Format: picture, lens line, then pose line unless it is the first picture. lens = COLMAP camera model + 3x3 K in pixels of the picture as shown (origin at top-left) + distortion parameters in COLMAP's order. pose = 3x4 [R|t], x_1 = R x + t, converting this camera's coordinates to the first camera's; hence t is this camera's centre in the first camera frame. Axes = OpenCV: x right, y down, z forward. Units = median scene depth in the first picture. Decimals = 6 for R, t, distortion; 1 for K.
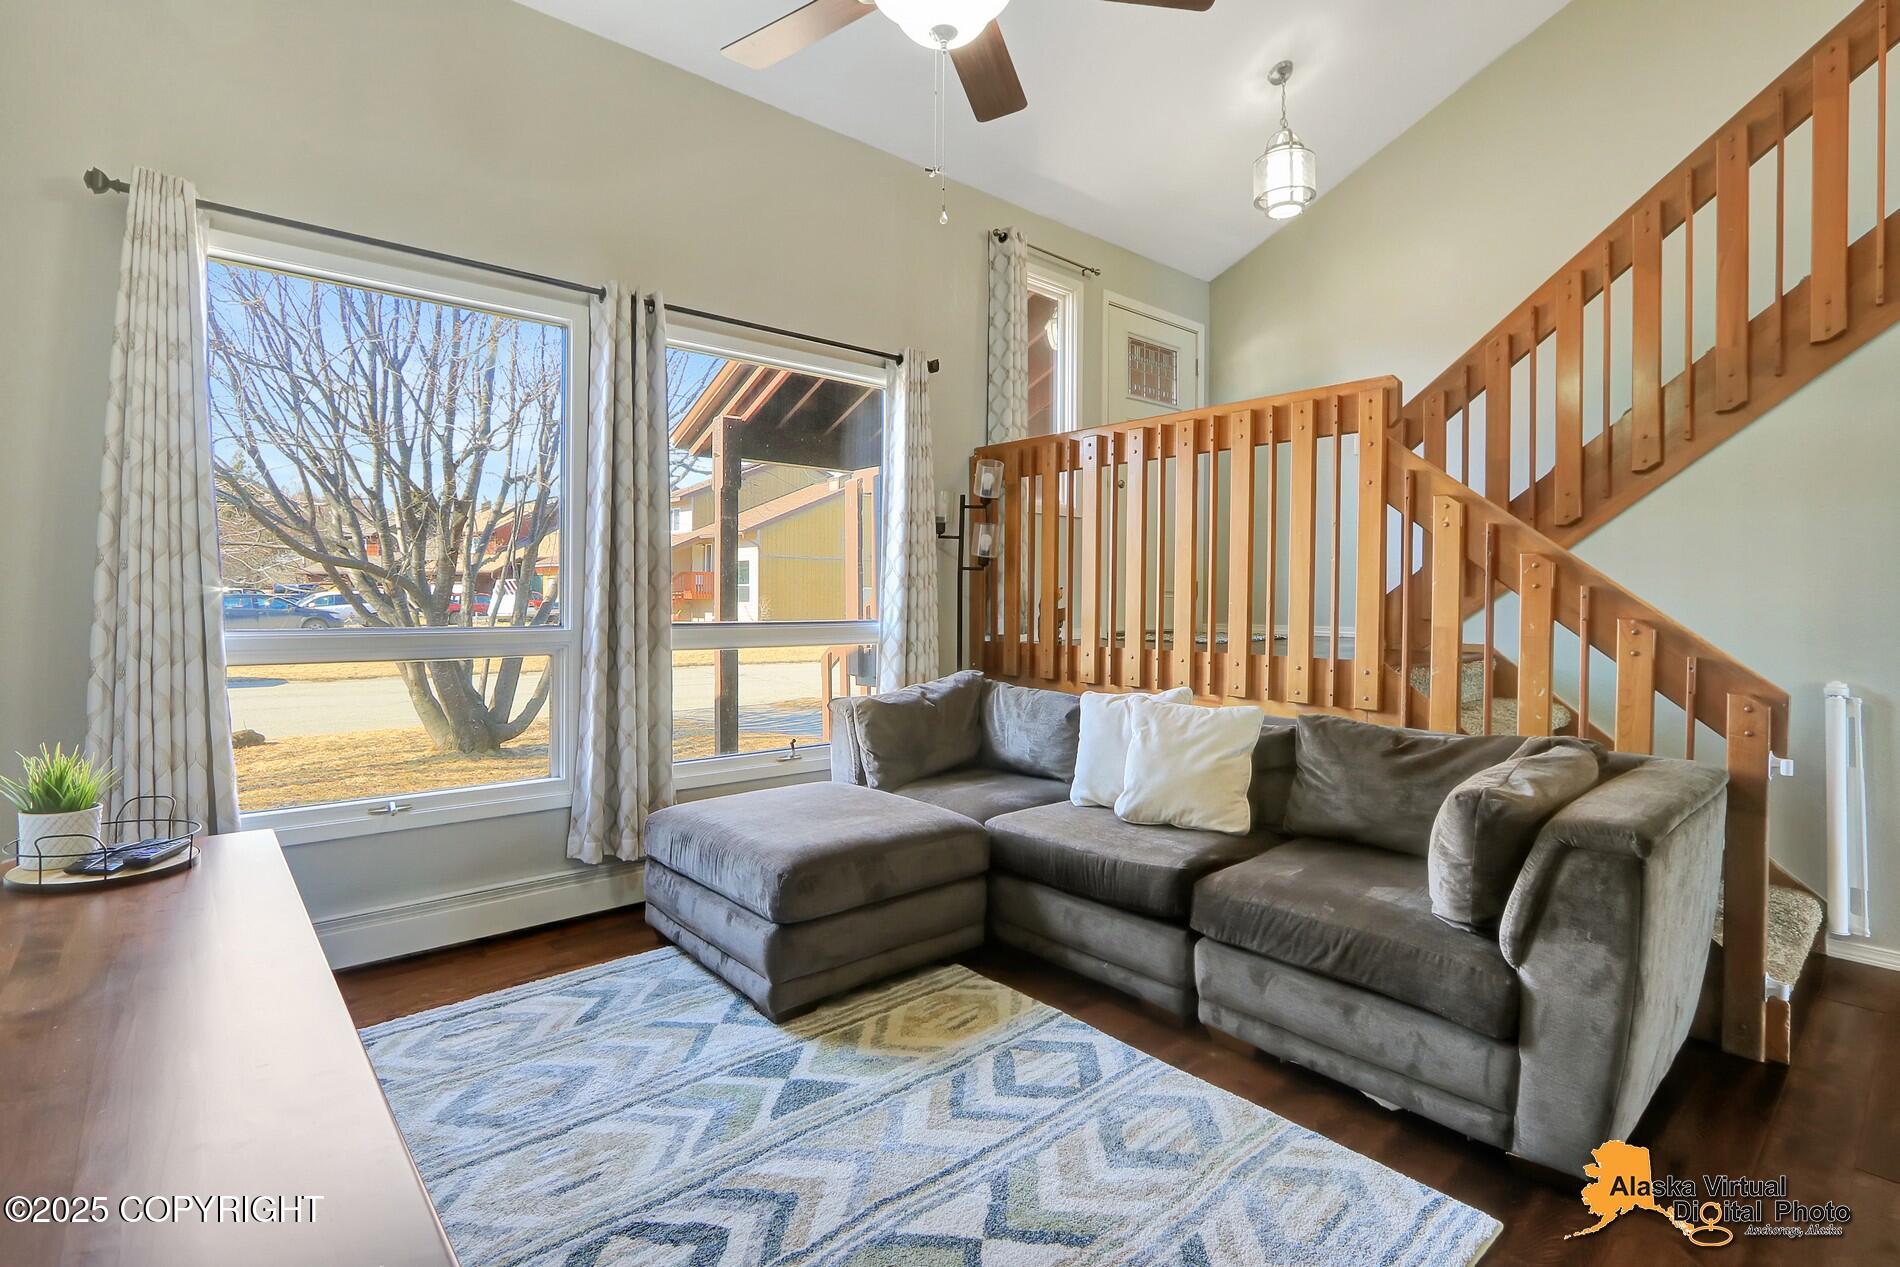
lens RADIAL K [[909.0, 0, 989.6], [0, 909.0, 590.7], [0, 0, 1]] dist [-0.002199, -0.009612]
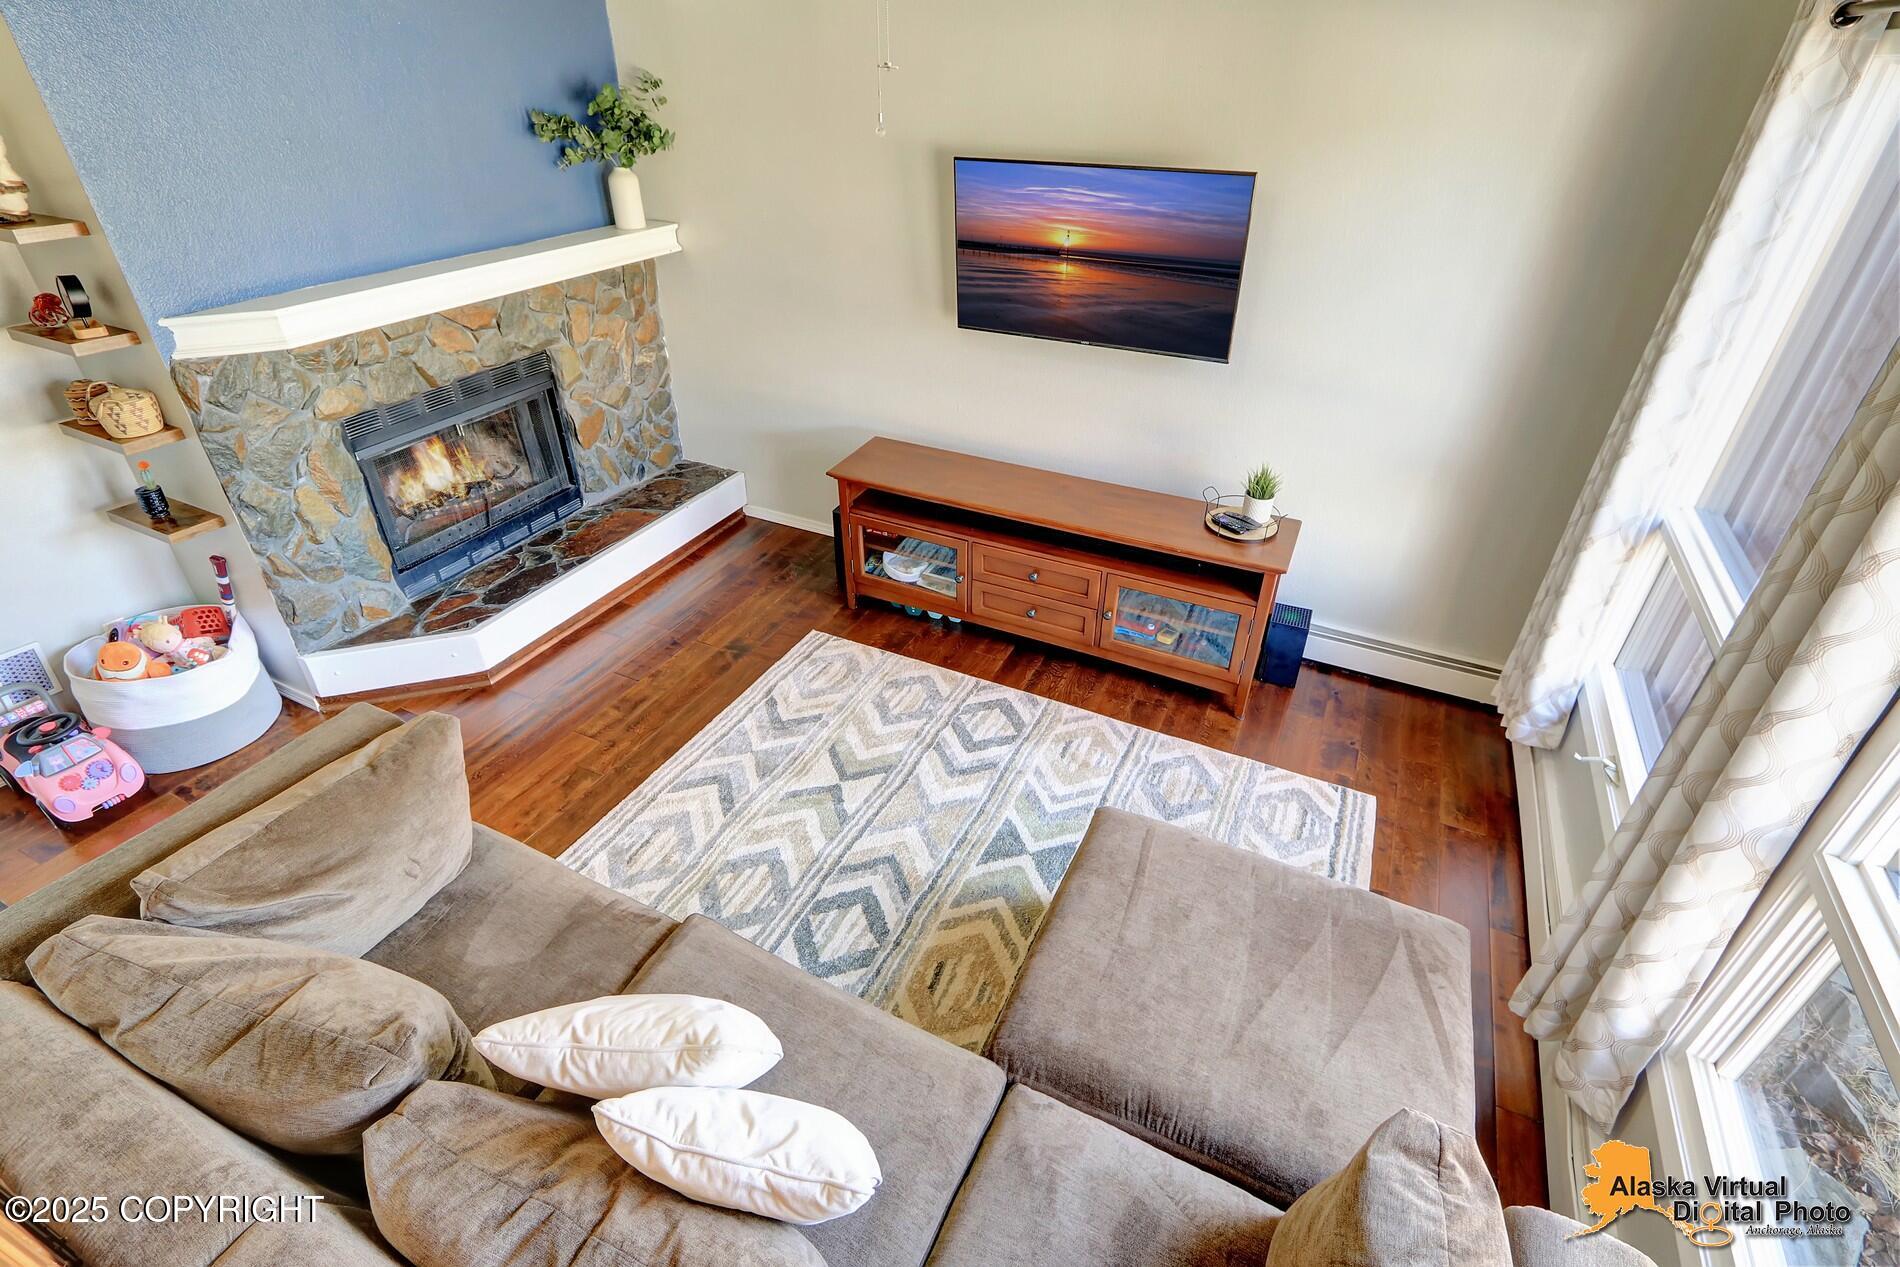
lens RADIAL K [[884.2, 0, 947.2], [0, 884.2, 606.8], [0, 0, 1]] dist [0.000847, 0.000045]
pose [[-0.936847, 0.181747, -0.298807, 0.218752], [-0.004386, 0.848199, 0.529660, -0.469547], [0.349712, 0.497521, -0.793836, 1.927663]]
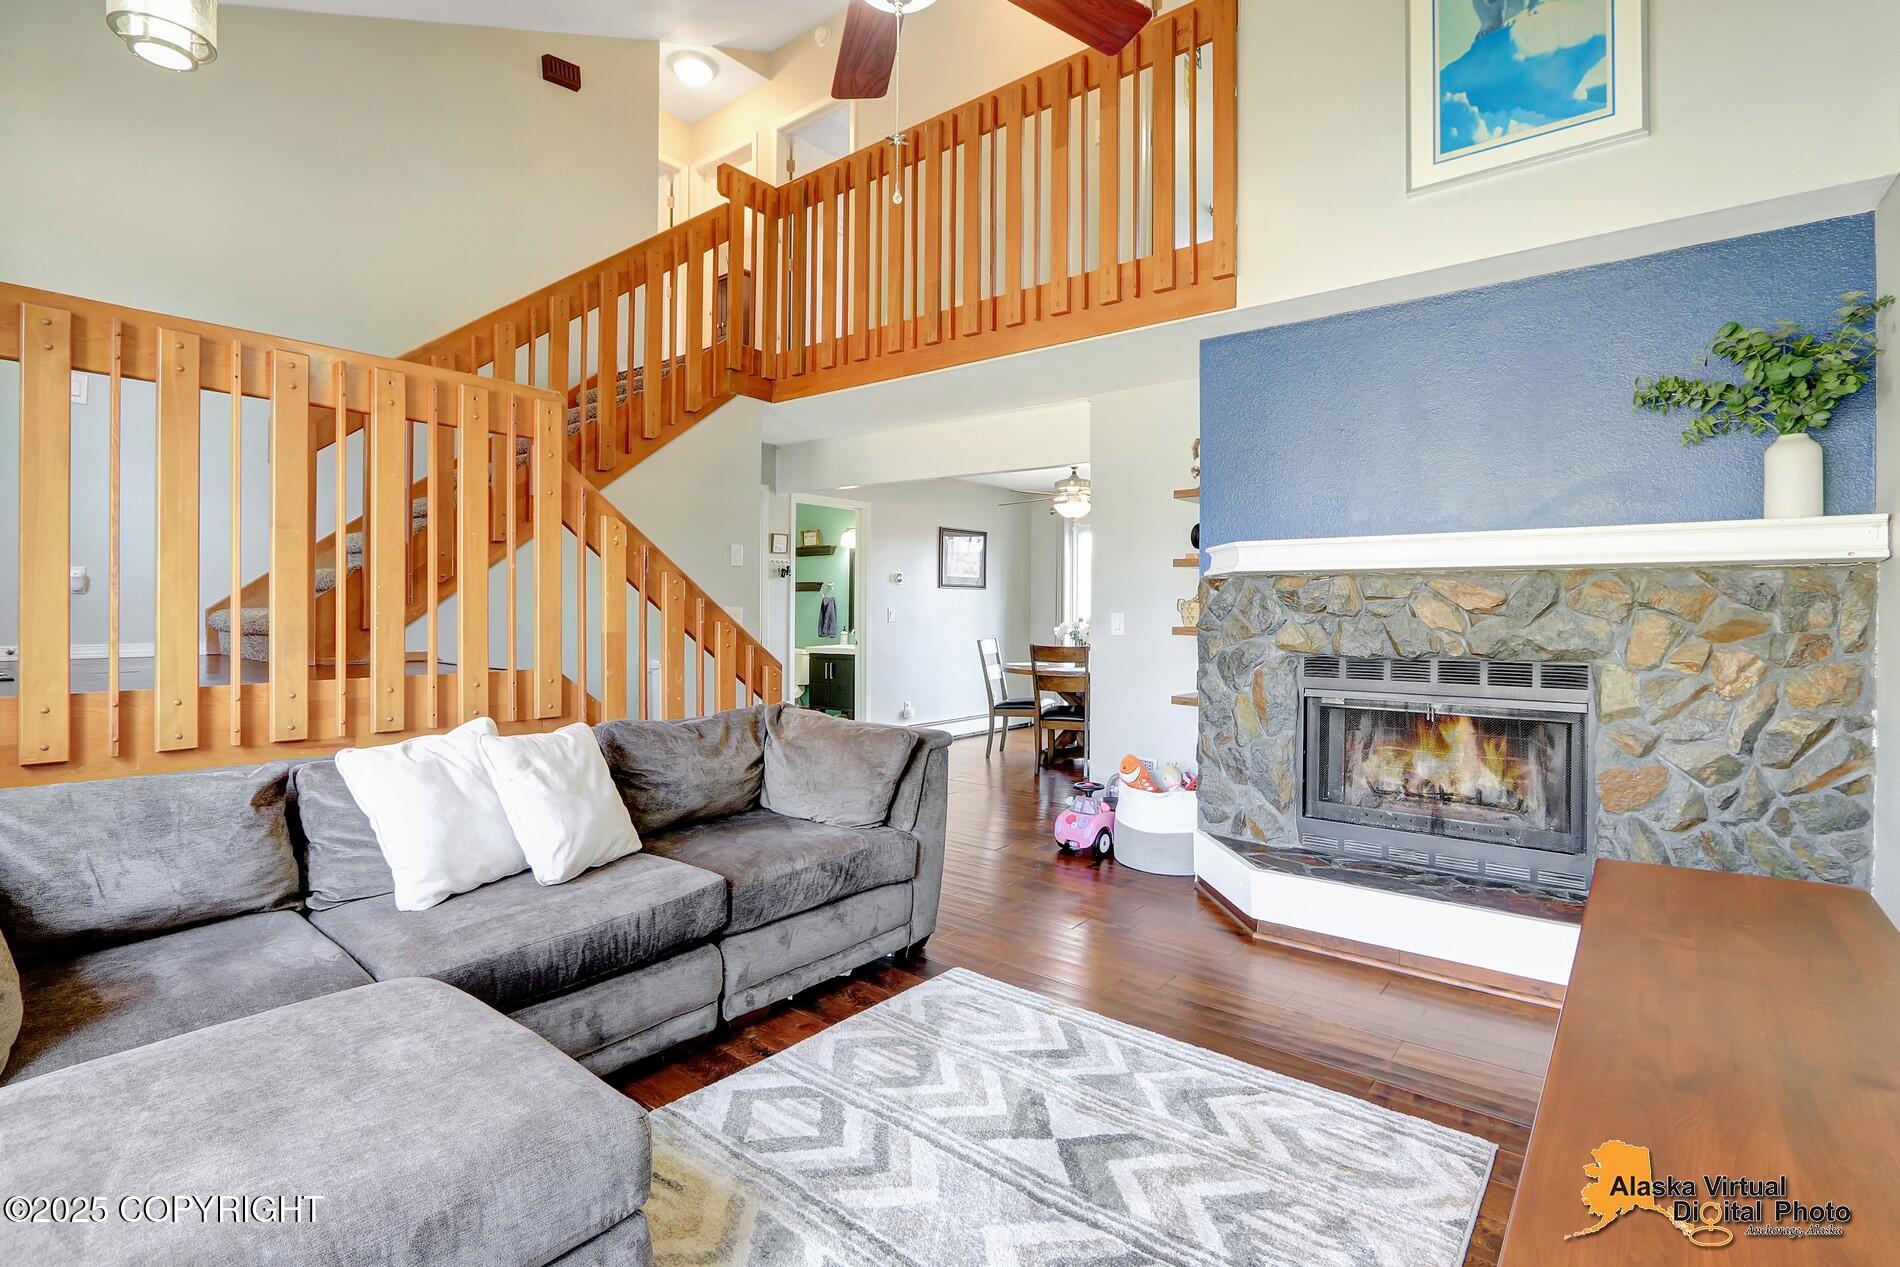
lens RADIAL K [[884.2, 0, 947.2], [0, 884.2, 606.8], [0, 0, 1]] dist [0.000847, 0.000045]
pose [[-0.144867, -0.005258, 0.989437, -0.949583], [-0.013613, 0.999902, 0.003321, -0.002830], [-0.989357, -0.012988, -0.144925, 1.081916]]
